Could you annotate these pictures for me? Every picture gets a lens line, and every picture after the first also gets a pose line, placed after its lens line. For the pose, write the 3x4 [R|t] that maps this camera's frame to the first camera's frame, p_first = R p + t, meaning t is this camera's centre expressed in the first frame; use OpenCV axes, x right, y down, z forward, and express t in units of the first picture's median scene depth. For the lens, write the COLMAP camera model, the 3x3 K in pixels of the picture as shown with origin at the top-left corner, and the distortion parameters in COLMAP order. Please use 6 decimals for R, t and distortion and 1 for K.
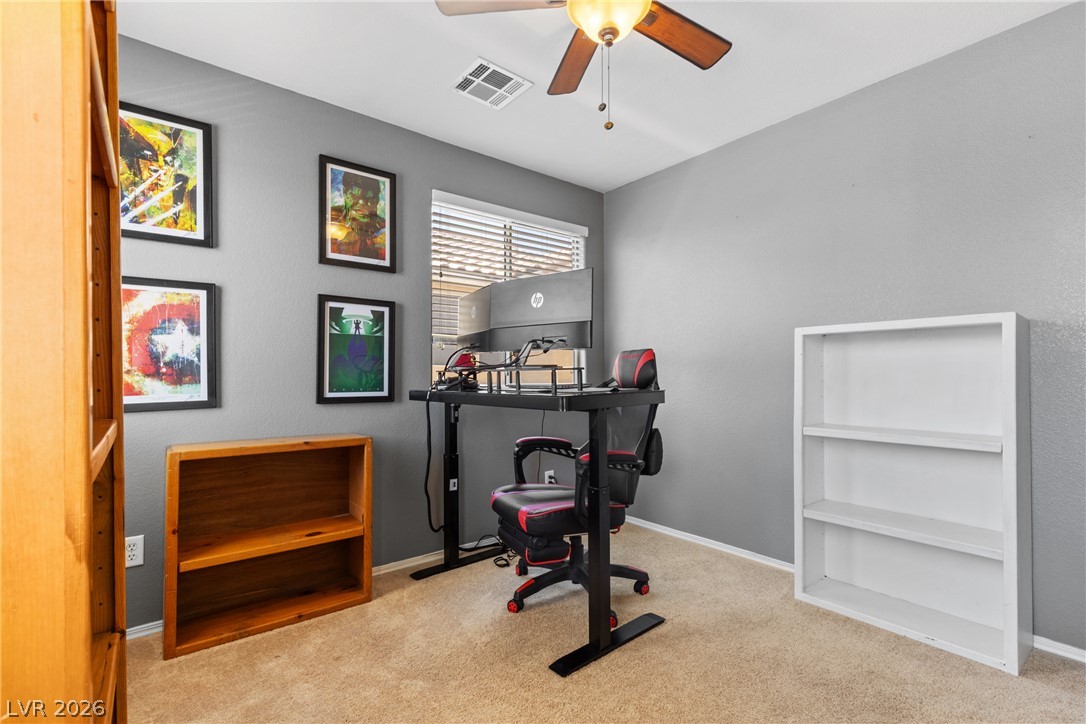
lens RADIAL K [[488.8, 0, 547.3], [0, 488.8, 367.5], [0, 0, 1]] dist [0.006264, -0.001438]
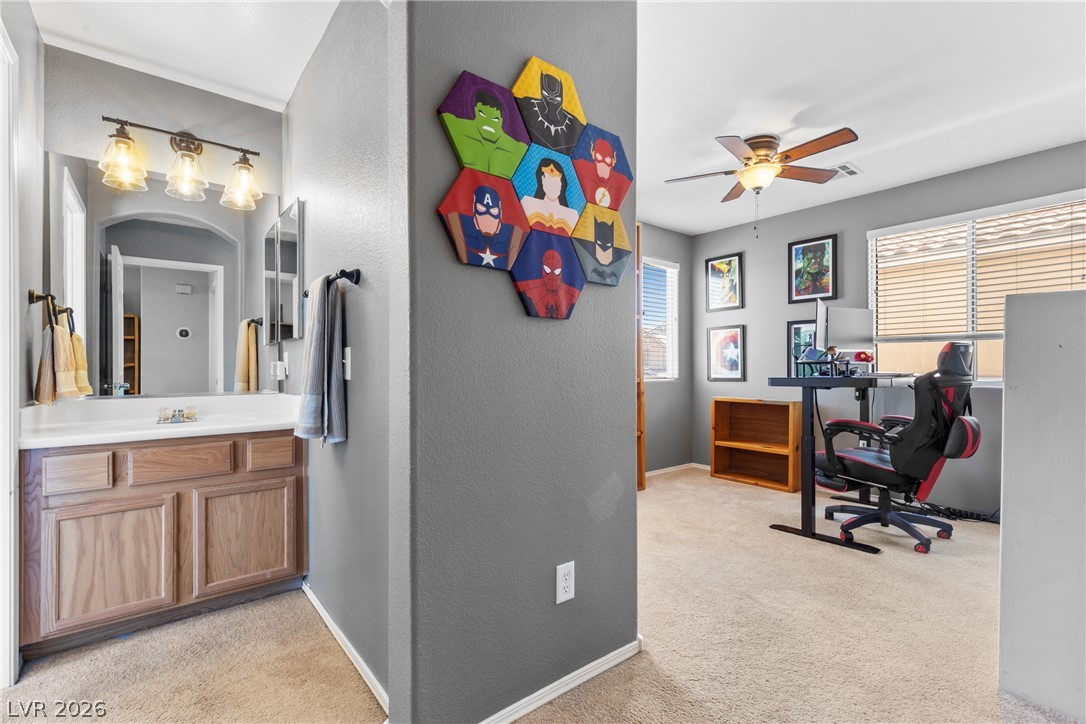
lens RADIAL K [[488.8, 0, 541.3], [0, 488.8, 362.3], [0, 0, 1]] dist [0.006264, -0.001438]
pose [[-0.012112, -0.005727, -0.999910, 1.521228], [0.015080, 0.999869, -0.005910, -0.003396], [0.999813, -0.015151, -0.012024, 0.126249]]
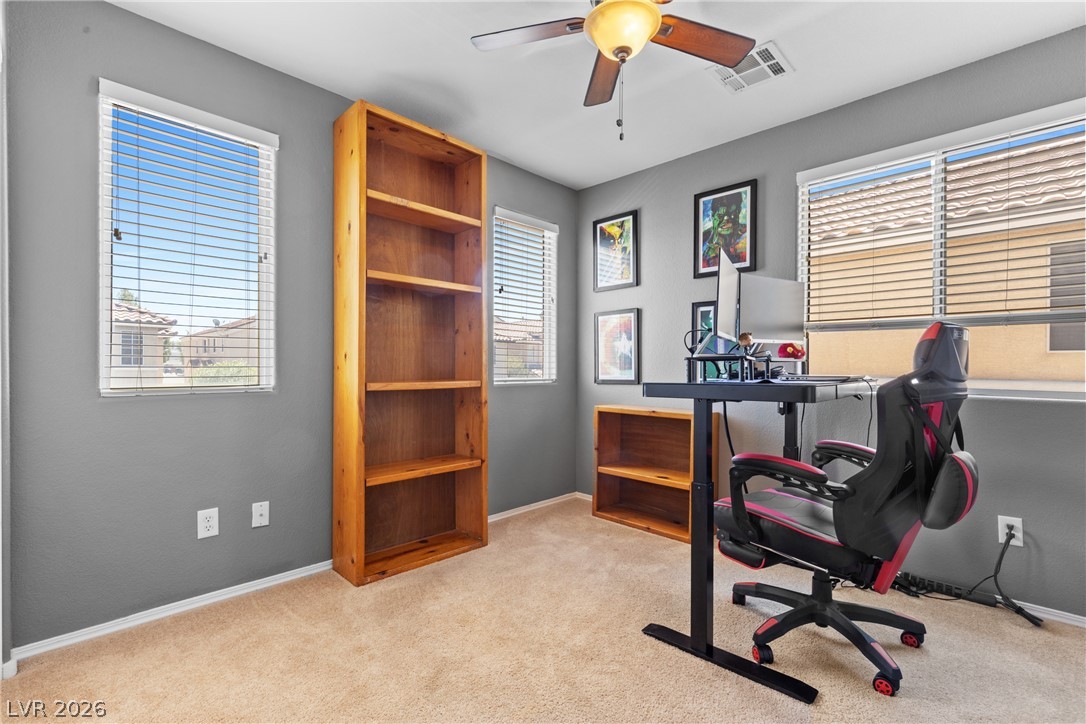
lens RADIAL K [[488.8, 0, 540.4], [0, 488.8, 364.0], [0, 0, 1]] dist [0.006264, -0.001438]
pose [[0.102614, 0.002421, -0.994718, 0.895333], [0.009094, 0.999953, 0.003372, 0.006214], [0.994680, -0.009392, 0.102587, 0.518167]]
